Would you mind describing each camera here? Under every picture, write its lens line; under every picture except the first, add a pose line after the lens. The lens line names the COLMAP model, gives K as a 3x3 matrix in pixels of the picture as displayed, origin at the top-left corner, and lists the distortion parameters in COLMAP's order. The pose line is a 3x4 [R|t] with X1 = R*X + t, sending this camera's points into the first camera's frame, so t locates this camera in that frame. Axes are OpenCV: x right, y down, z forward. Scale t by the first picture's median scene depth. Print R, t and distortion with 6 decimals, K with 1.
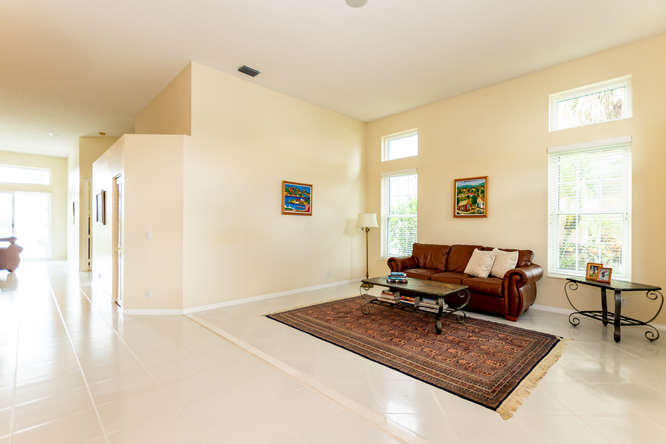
lens RADIAL K [[308.1, 0, 328.9], [0, 308.1, 224.9], [0, 0, 1]] dist [0.002705, -0.002286]
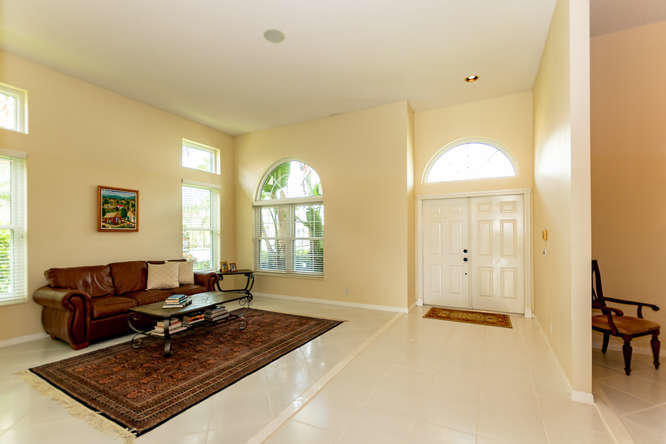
lens RADIAL K [[308.1, 0, 338.3], [0, 308.1, 233.9], [0, 0, 1]] dist [0.002705, -0.002286]
pose [[-0.326091, -0.007179, 0.945311, -0.645575], [-0.000228, 0.999972, 0.007515, -0.025646], [-0.945338, 0.002235, -0.326083, 0.719397]]
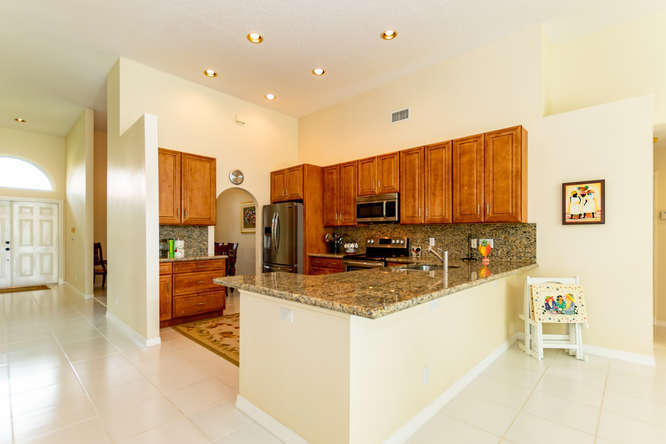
lens RADIAL K [[308.1, 0, 326.7], [0, 308.1, 229.7], [0, 0, 1]] dist [0.002705, -0.002286]
pose [[-0.999431, -0.002733, -0.033615, -1.151975], [-0.002386, 0.999943, -0.010365, -0.006151], [0.033641, -0.010279, -0.999381, 1.367916]]
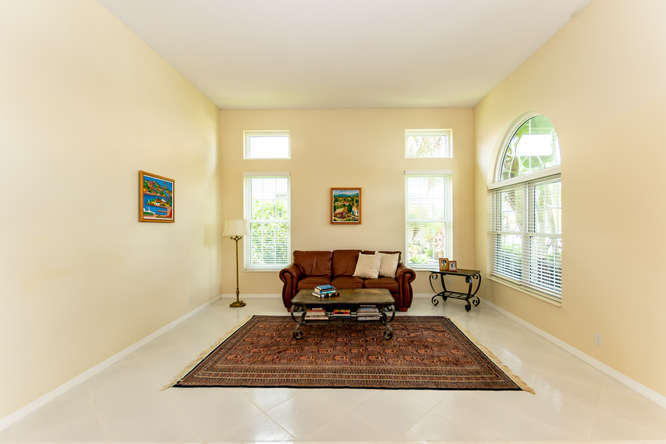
lens RADIAL K [[308.1, 0, 341.0], [0, 308.1, 224.4], [0, 0, 1]] dist [0.002705, -0.002286]
pose [[0.703235, -0.011990, 0.710857, -0.344570], [0.009274, 0.999927, 0.007691, -0.033175], [-0.710897, 0.001184, 0.703295, 0.260046]]
